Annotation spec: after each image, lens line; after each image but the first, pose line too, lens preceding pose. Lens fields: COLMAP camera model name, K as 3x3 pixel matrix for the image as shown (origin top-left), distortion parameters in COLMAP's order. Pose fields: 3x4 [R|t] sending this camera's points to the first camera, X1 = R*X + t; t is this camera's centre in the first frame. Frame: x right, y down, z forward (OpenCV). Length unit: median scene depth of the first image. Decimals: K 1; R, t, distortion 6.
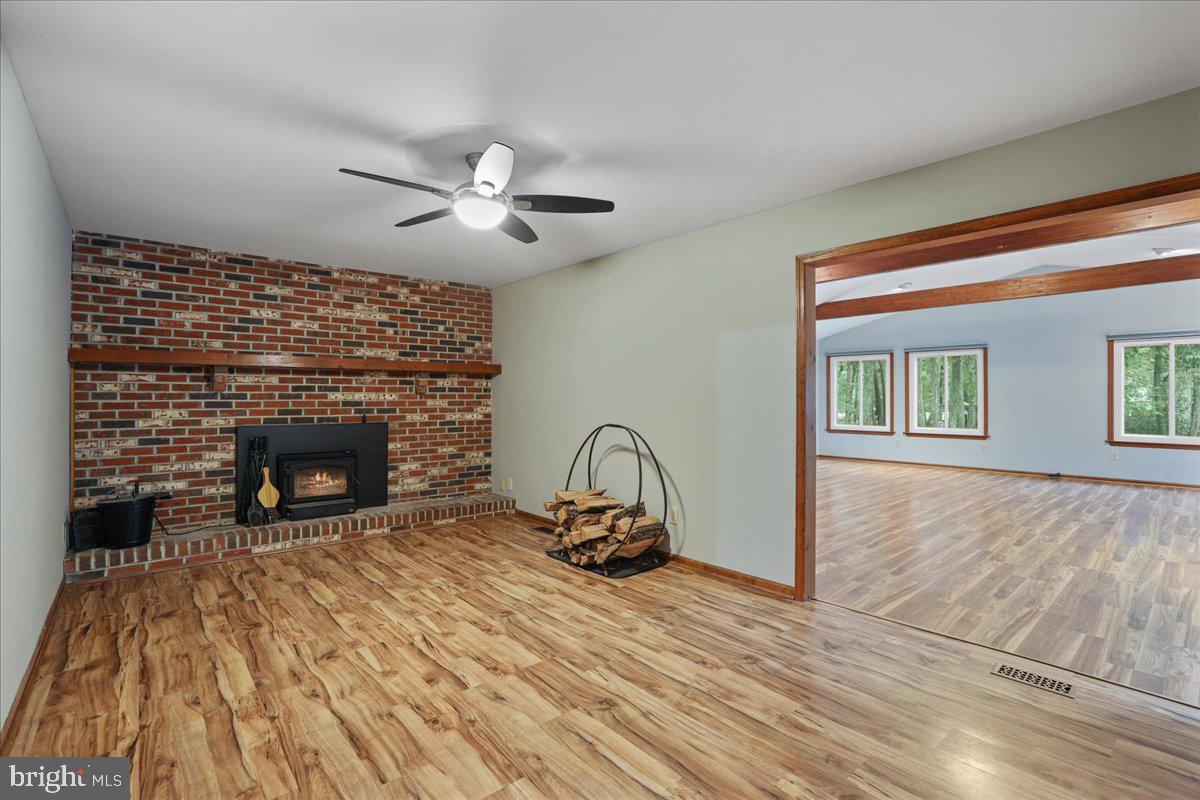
lens RADIAL K [[552.6, 0, 601.9], [0, 552.6, 397.9], [0, 0, 1]] dist [-0.024275, 0.005878]
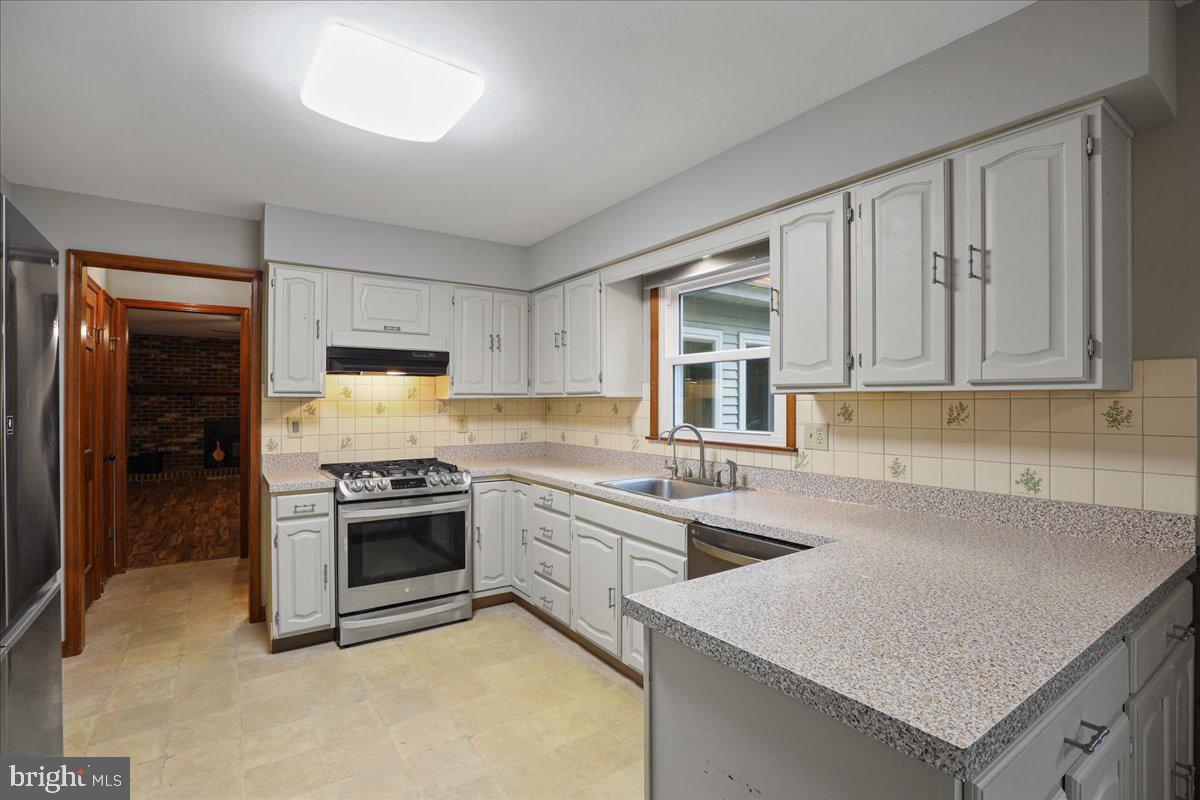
lens RADIAL K [[552.6, 0, 596.9], [0, 552.6, 401.6], [0, 0, 1]] dist [-0.024275, 0.005878]
pose [[0.994004, -0.001227, -0.109336, 1.107770], [0.001255, 0.999999, 0.000187, -0.022654], [0.109335, -0.000323, 0.994005, -0.957297]]
